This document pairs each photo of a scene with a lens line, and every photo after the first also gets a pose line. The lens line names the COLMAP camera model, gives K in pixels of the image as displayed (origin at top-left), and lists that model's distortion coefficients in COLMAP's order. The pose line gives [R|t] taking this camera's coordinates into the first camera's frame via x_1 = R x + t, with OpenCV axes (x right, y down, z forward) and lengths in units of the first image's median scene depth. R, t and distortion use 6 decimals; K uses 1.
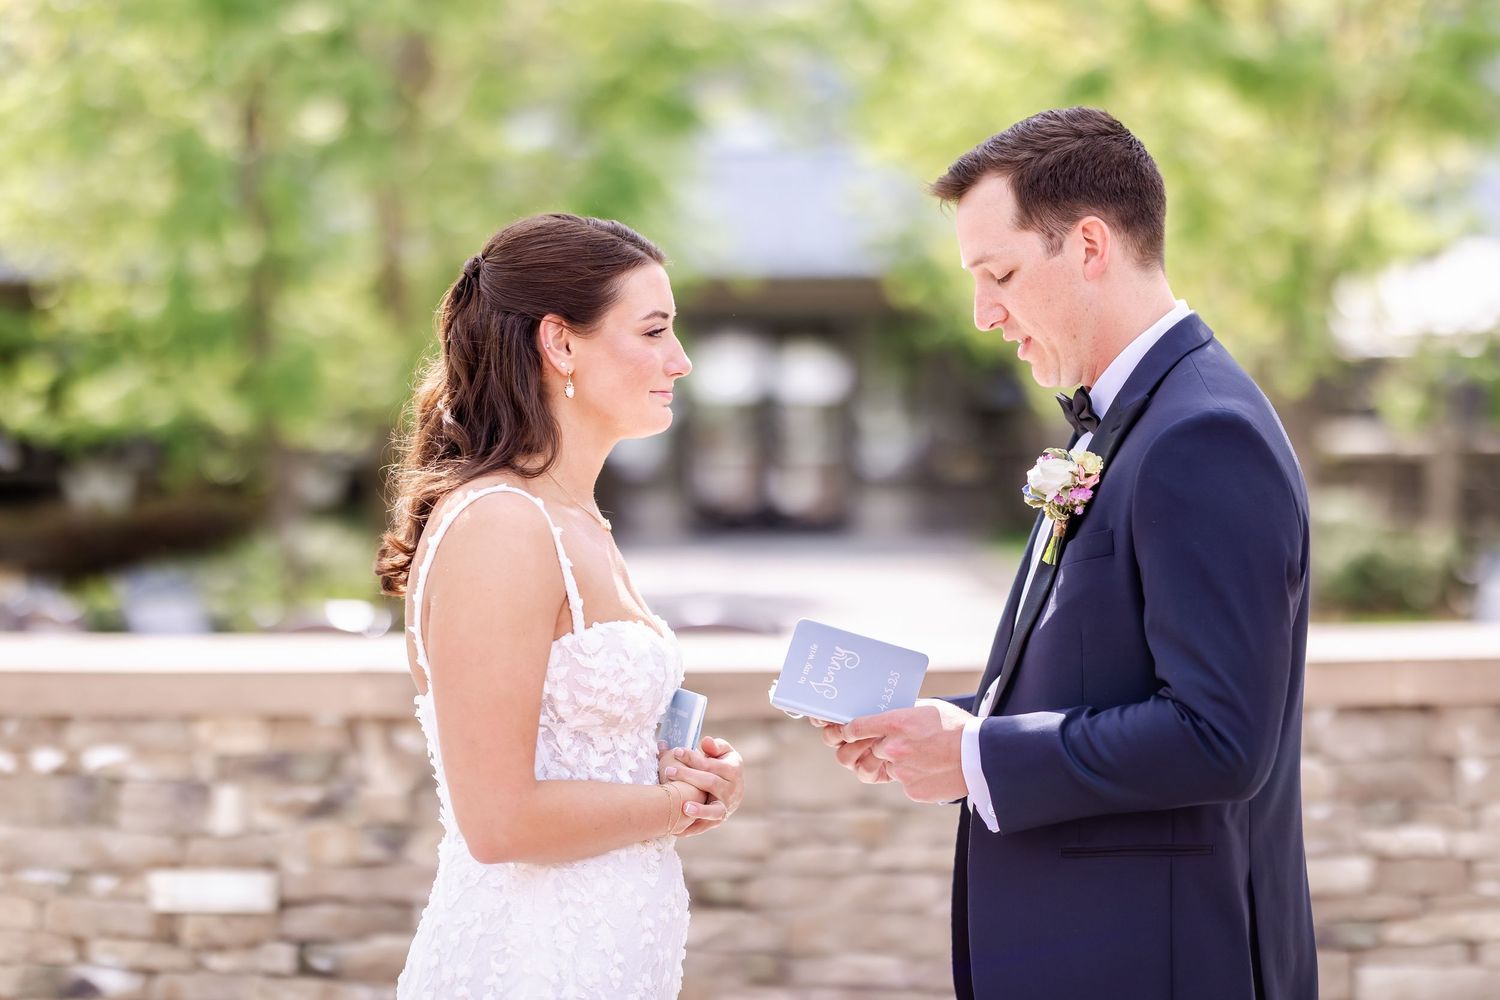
lens RADIAL K [[3749.8, 0, 750.0], [0, 3749.8, 500.0], [0, 0, 1]] dist [0.005063, 0.695629]
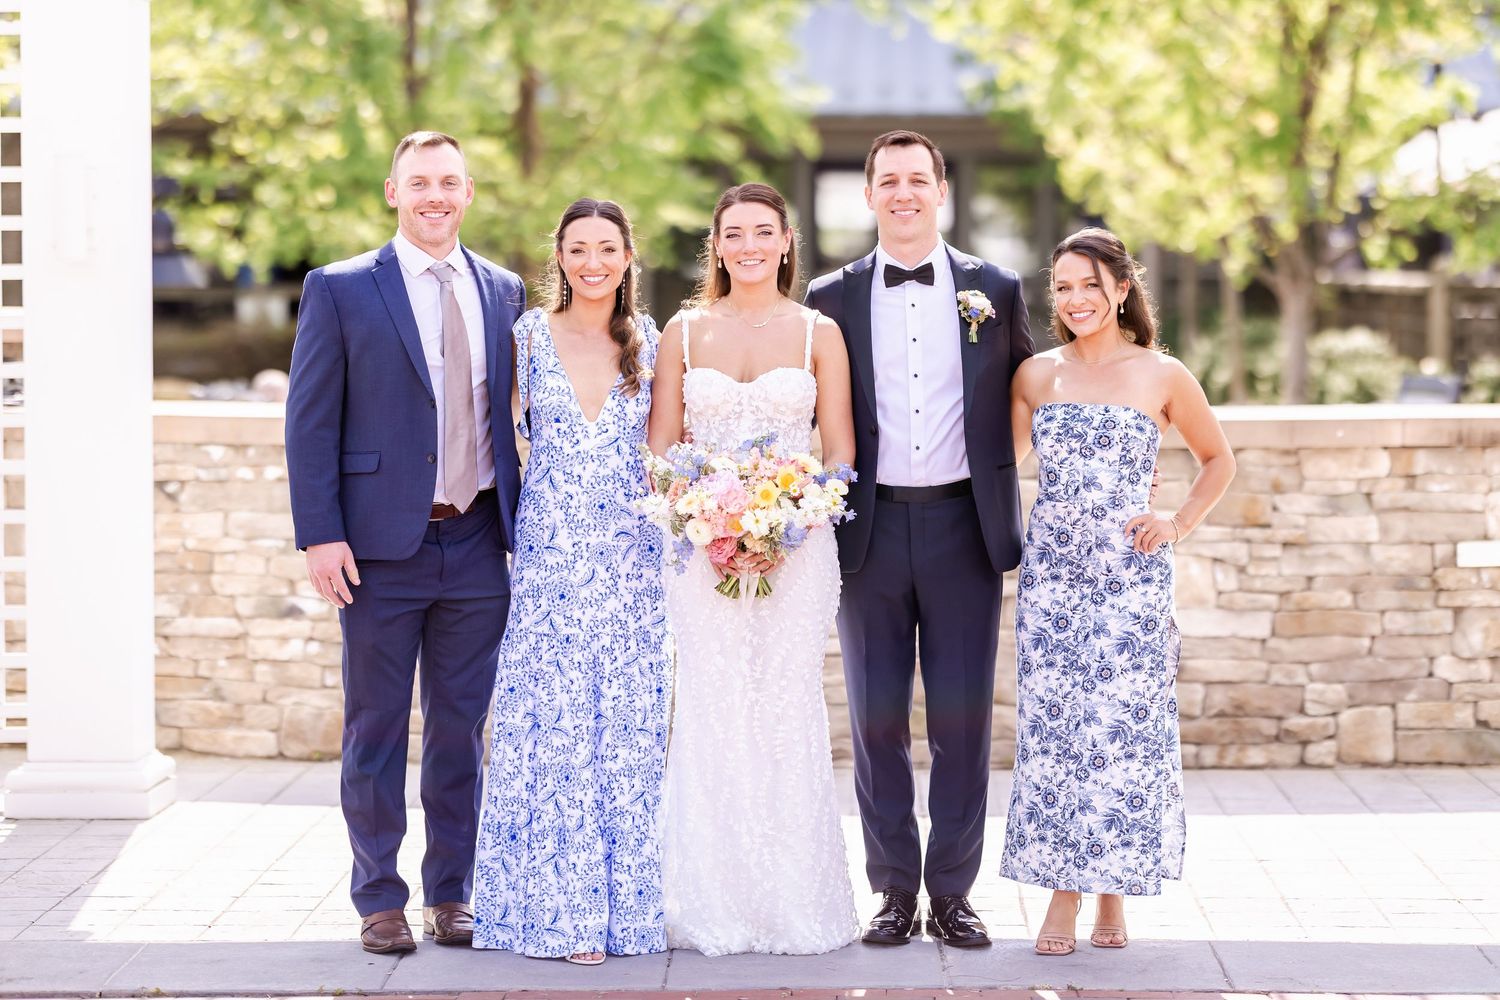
lens RADIAL K [[3954.4, 0, 805.0], [0, 3954.4, 481.2], [0, 0, 1]] dist [-0.004115, 0.378888]
pose [[0.999293, 0.015134, -0.034414, 0.106672], [-0.013776, 0.999130, 0.039368, 0.001683], [0.034980, -0.038866, 0.998632, -0.731112]]
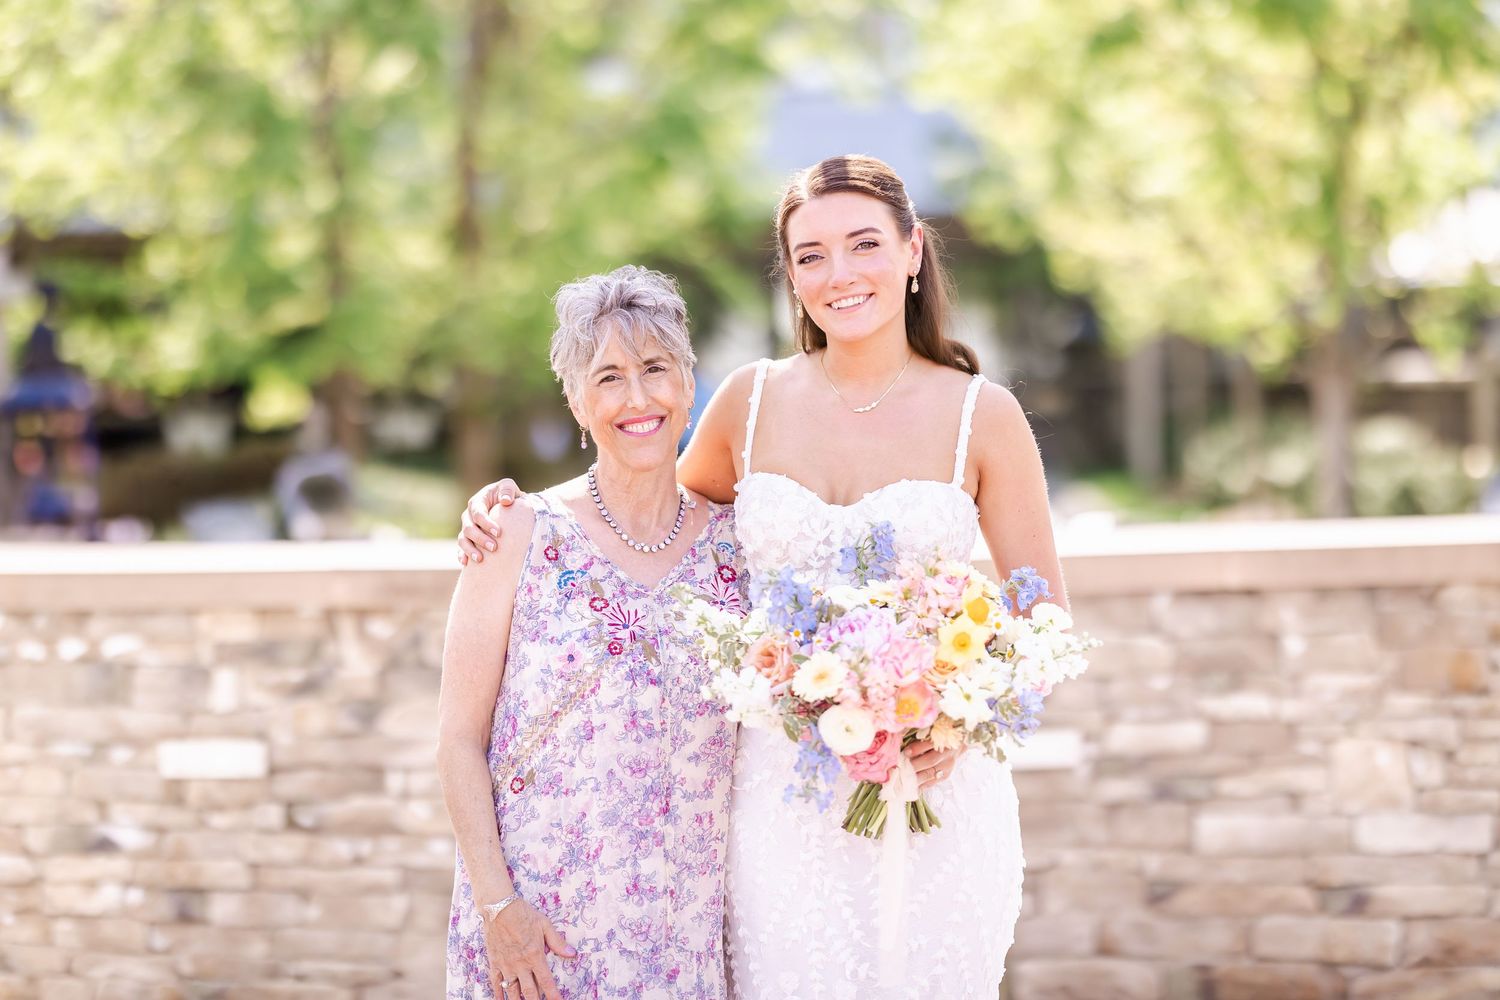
lens RADIAL K [[3818.7, 0, 777.6], [0, 3818.7, 543.1], [0, 0, 1]] dist [-0.003595, 0.439258]
pose [[0.999481, -0.010005, -0.030617, 0.069078], [0.010808, 0.999599, 0.026177, 0.007758], [0.030343, -0.026495, 0.999188, -0.178974]]
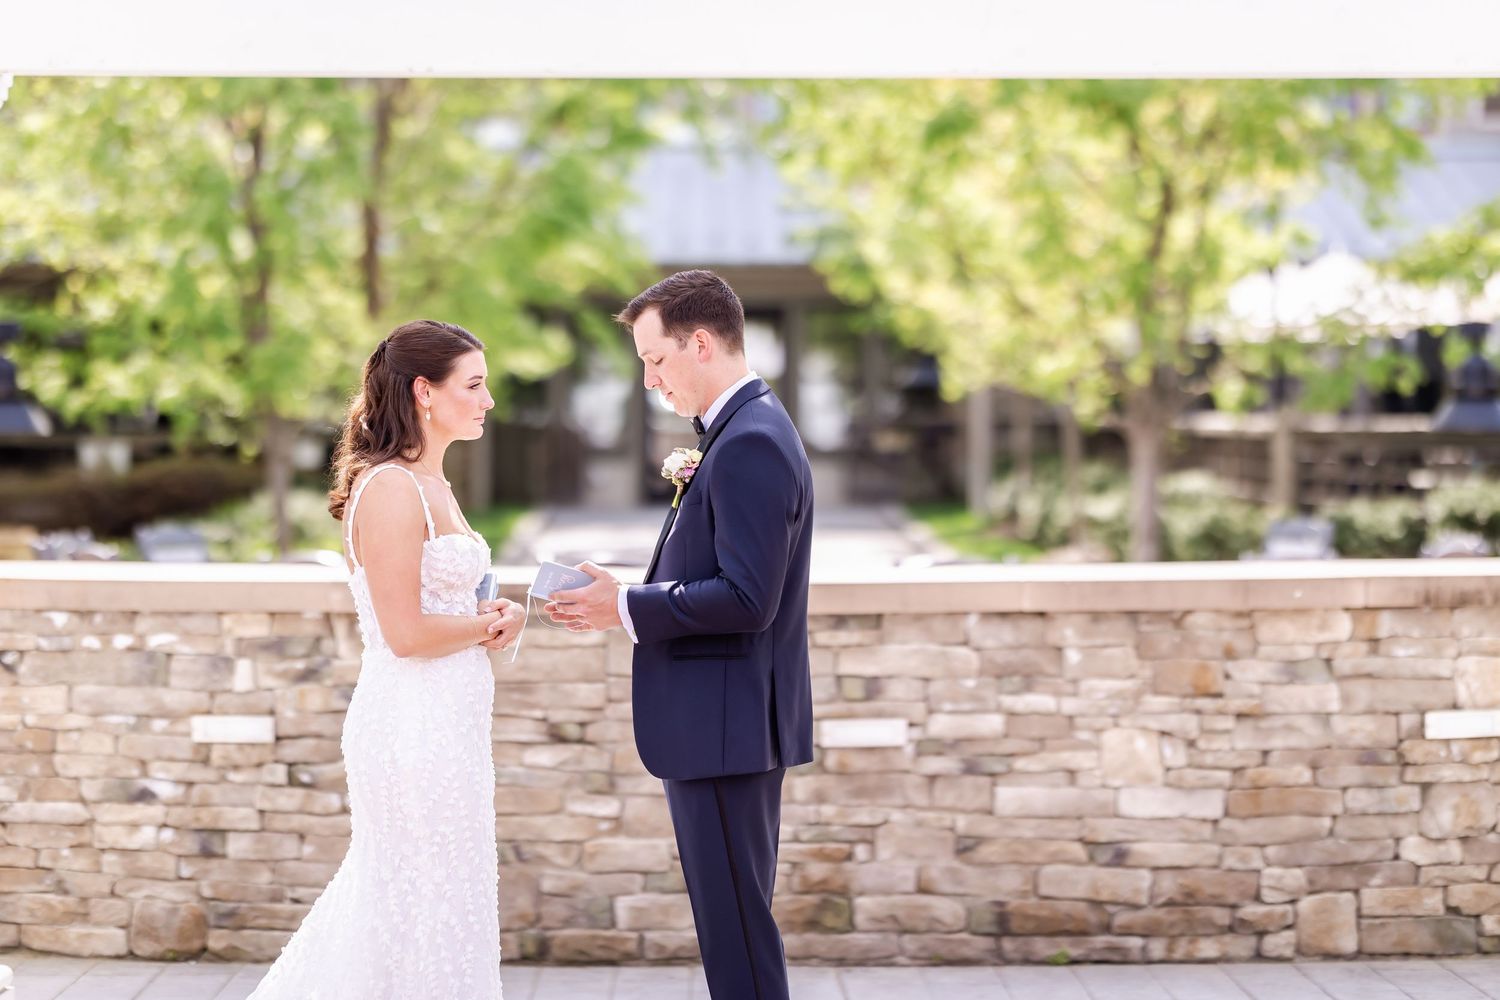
lens RADIAL K [[3721.4, 0, 750.0], [0, 3721.4, 500.0], [0, 0, 1]] dist [0.007994, 0.264933]
pose [[0.999944, 0.010427, 0.001612, 0.059543], [-0.010440, 0.999910, 0.008399, -0.001873], [-0.001525, -0.008416, 0.999963, -0.482999]]
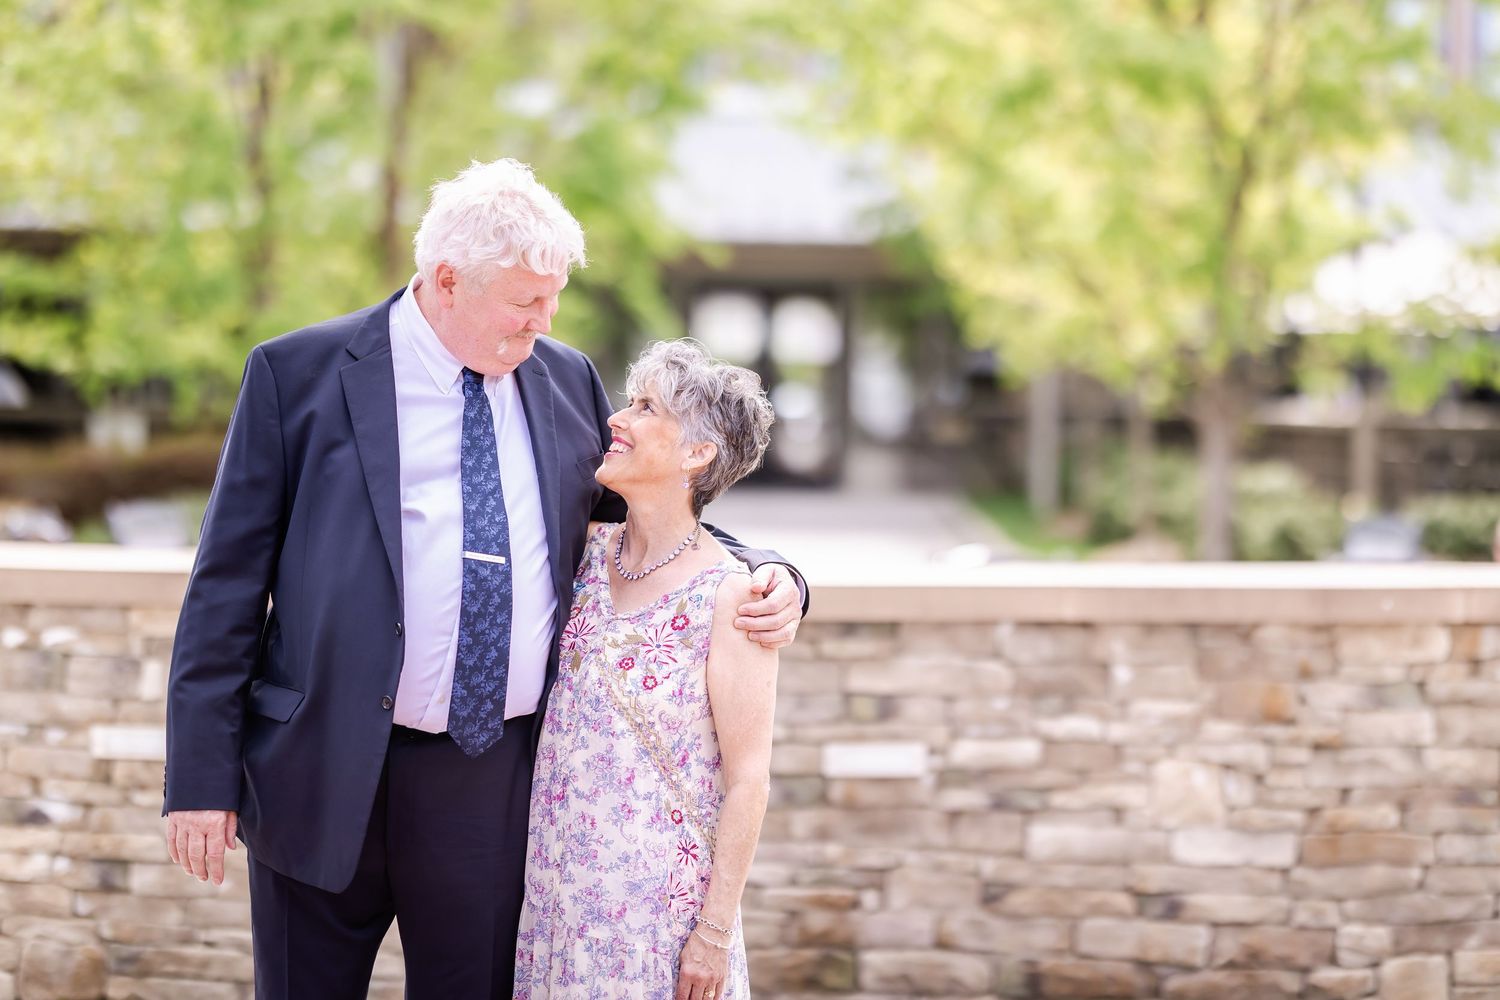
lens RADIAL K [[3805.0, 0, 789.9], [0, 3805.0, 494.9], [0, 0, 1]] dist [0.016642, 0.169064]
pose [[0.999629, 0.026784, -0.004937, 0.082872], [-0.026734, 0.999594, 0.009906, 0.000732], [0.005200, -0.009770, 0.999939, -0.297278]]
